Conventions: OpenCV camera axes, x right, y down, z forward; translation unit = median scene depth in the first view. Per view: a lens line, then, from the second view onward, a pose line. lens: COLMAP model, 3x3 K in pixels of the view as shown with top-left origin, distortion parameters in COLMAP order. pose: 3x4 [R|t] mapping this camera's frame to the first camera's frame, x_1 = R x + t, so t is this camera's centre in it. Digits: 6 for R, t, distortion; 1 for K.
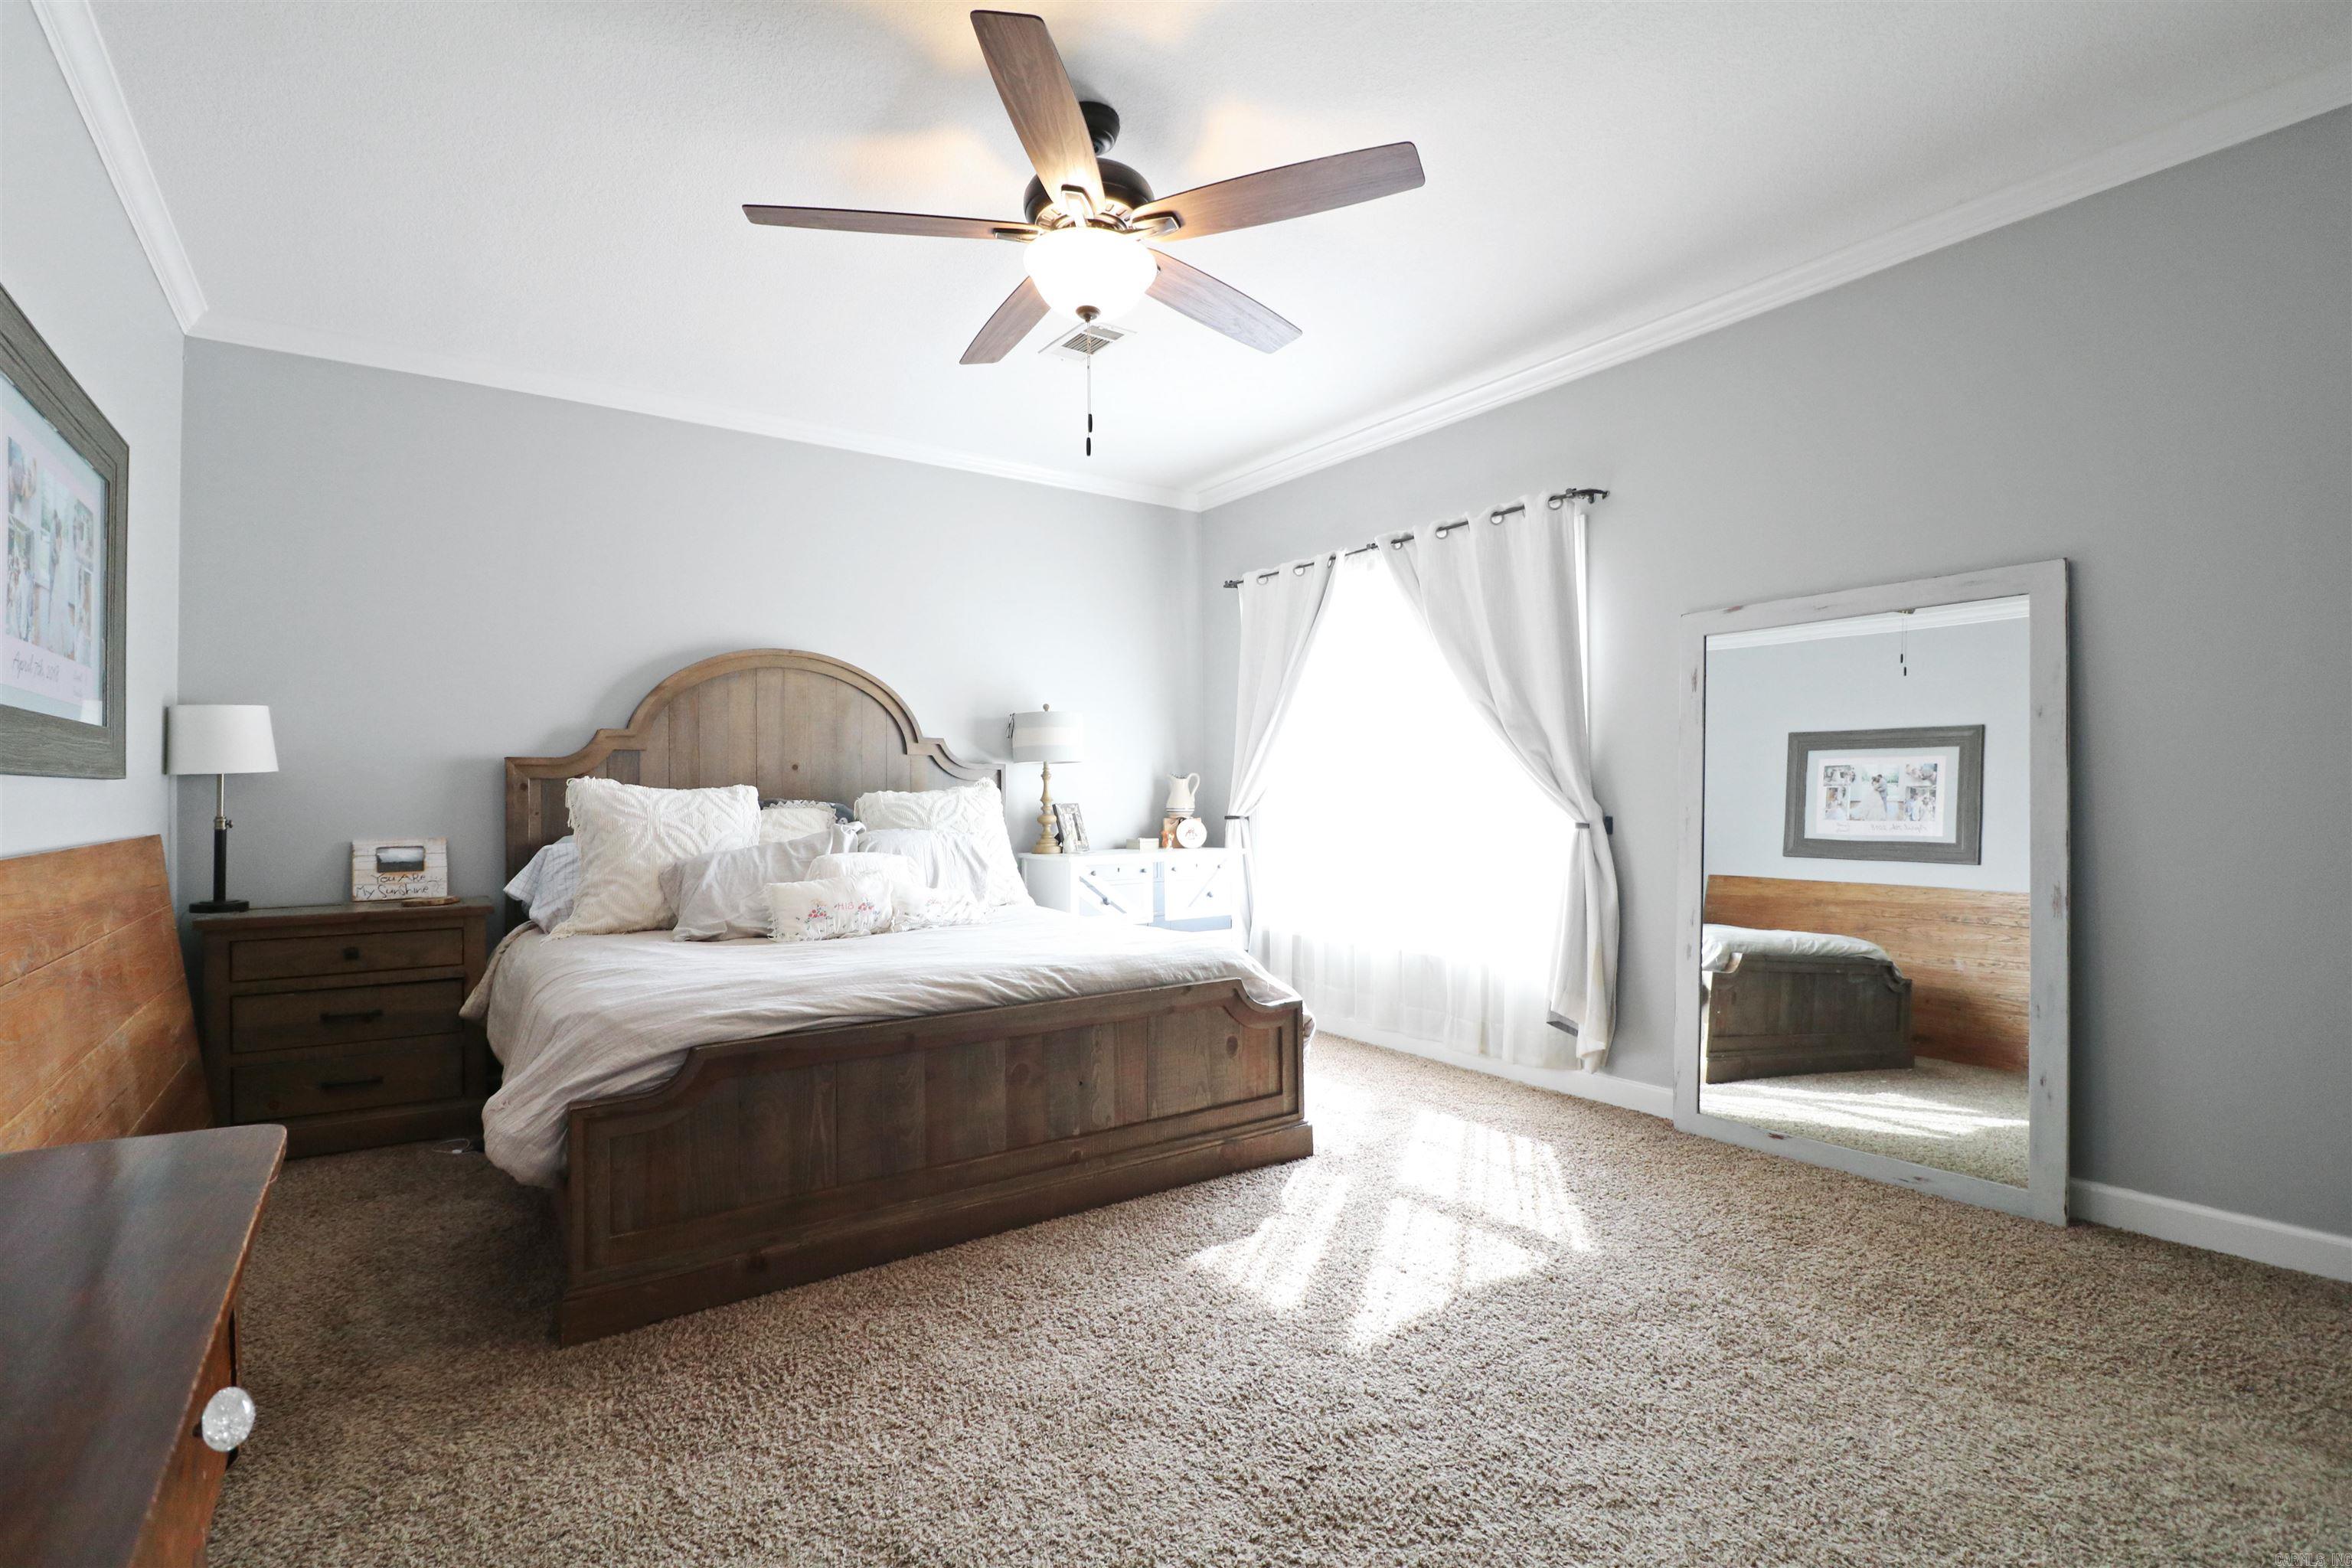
lens RADIAL K [[1096.6, 0, 1159.3], [0, 1096.6, 765.2], [0, 0, 1]] dist [-0.002578, -0.012239]
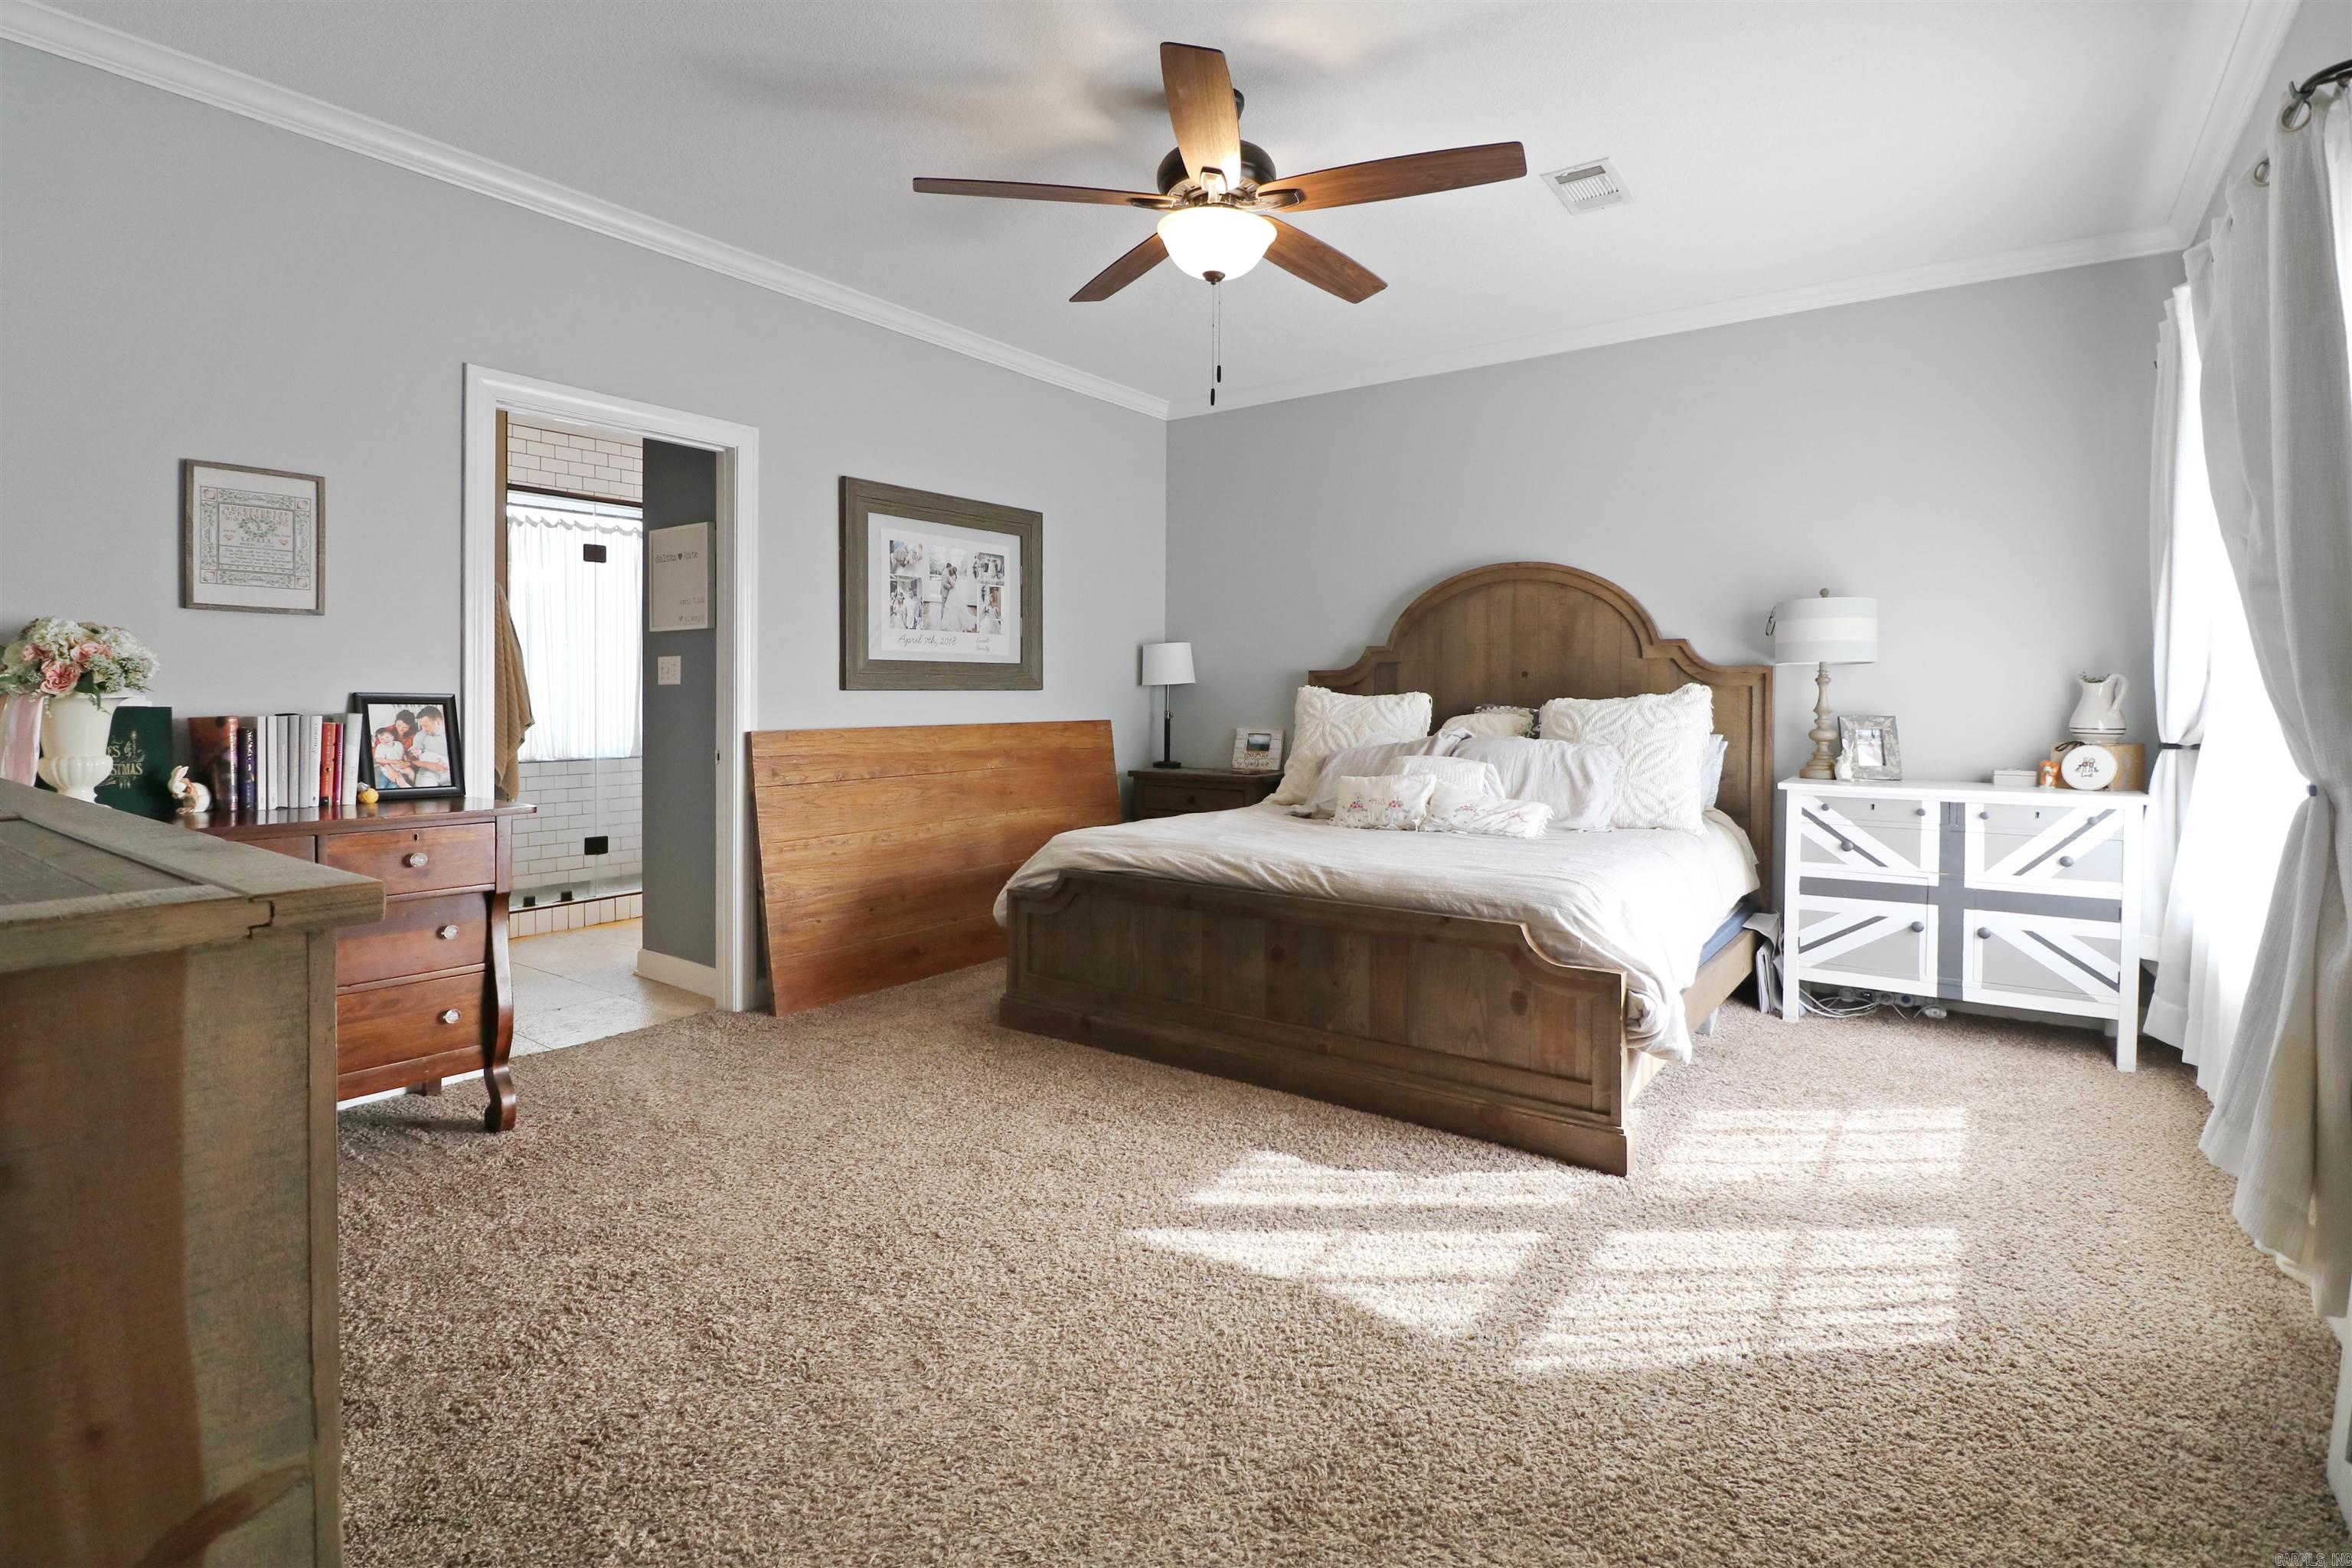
lens RADIAL K [[1135.4, 0, 1169.2], [0, 1135.4, 709.3], [0, 0, 1]] dist [0.000758, -0.013559]
pose [[0.327561, 0.019771, -0.944623, 0.774440], [0.022309, 0.999340, 0.028652, -0.004444], [0.944567, -0.030459, 0.326903, 0.437081]]
